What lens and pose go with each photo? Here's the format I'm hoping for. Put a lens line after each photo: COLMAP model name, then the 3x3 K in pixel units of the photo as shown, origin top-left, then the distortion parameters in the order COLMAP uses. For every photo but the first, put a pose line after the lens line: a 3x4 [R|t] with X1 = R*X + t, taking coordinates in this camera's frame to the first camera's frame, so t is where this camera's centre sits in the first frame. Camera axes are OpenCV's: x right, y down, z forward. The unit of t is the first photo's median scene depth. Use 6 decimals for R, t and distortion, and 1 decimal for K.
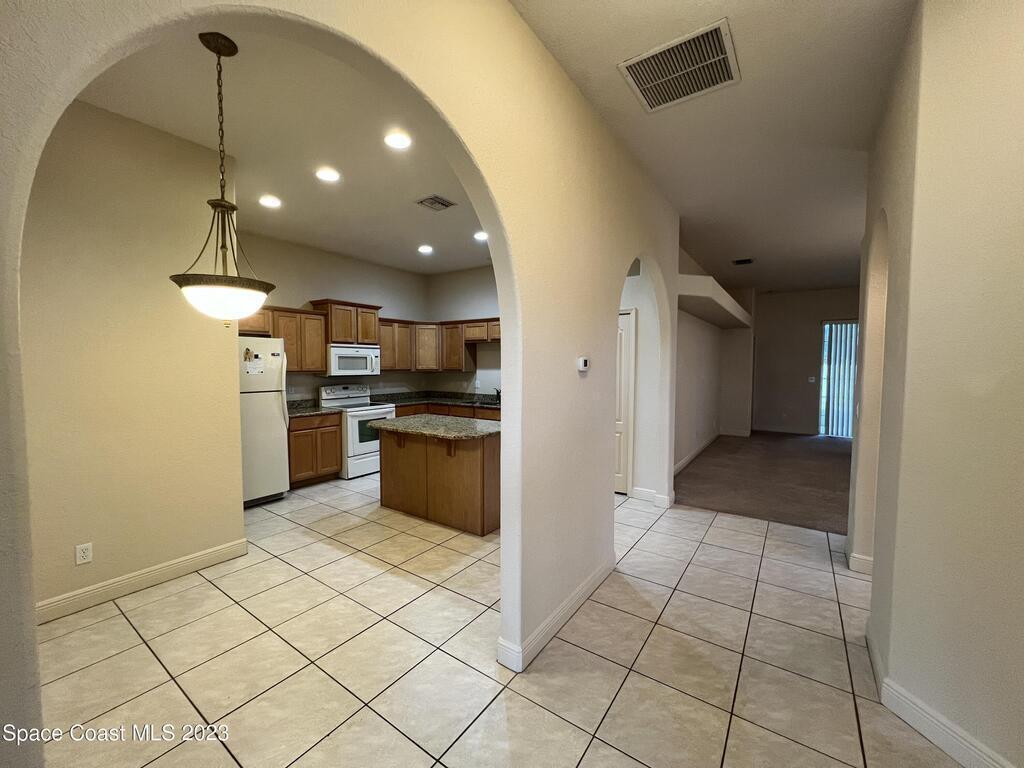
lens RADIAL K [[409.0, 0, 508.2], [0, 409.0, 386.4], [0, 0, 1]] dist [0.010825, 0.000258]
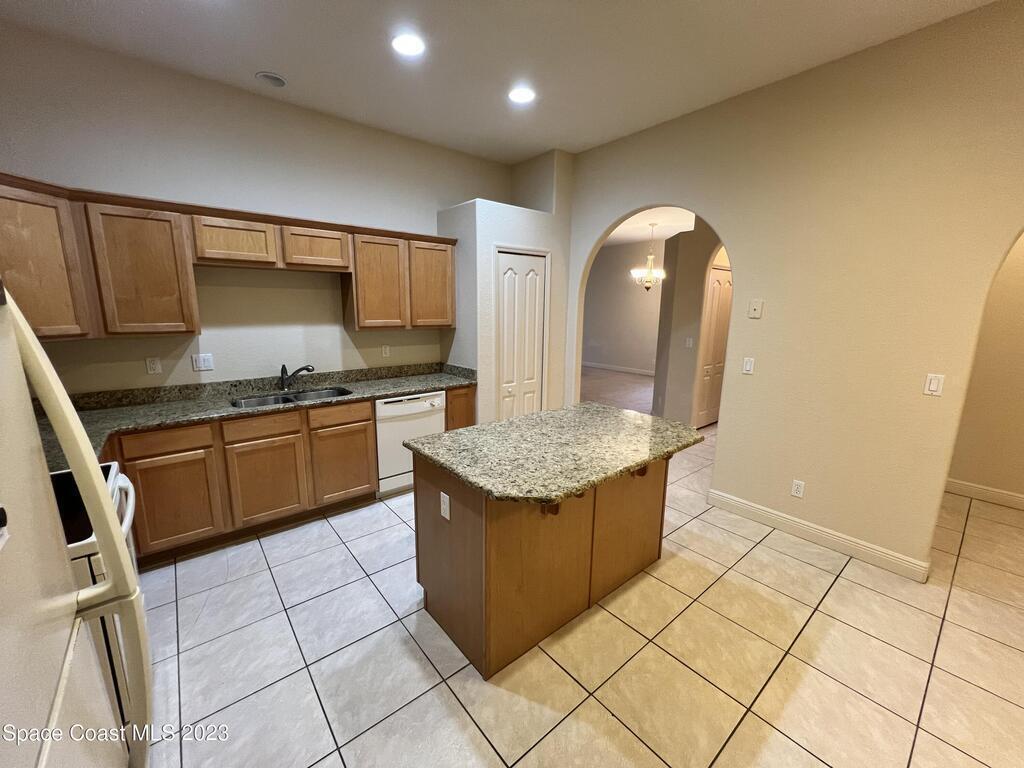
lens RADIAL K [[409.0, 0, 512.4], [0, 409.0, 380.3], [0, 0, 1]] dist [0.010825, 0.000258]
pose [[0.257357, -0.181299, 0.949156, -0.475349], [0.037544, 0.983376, 0.177656, -0.059064], [-0.965587, -0.010086, 0.259886, 0.643068]]
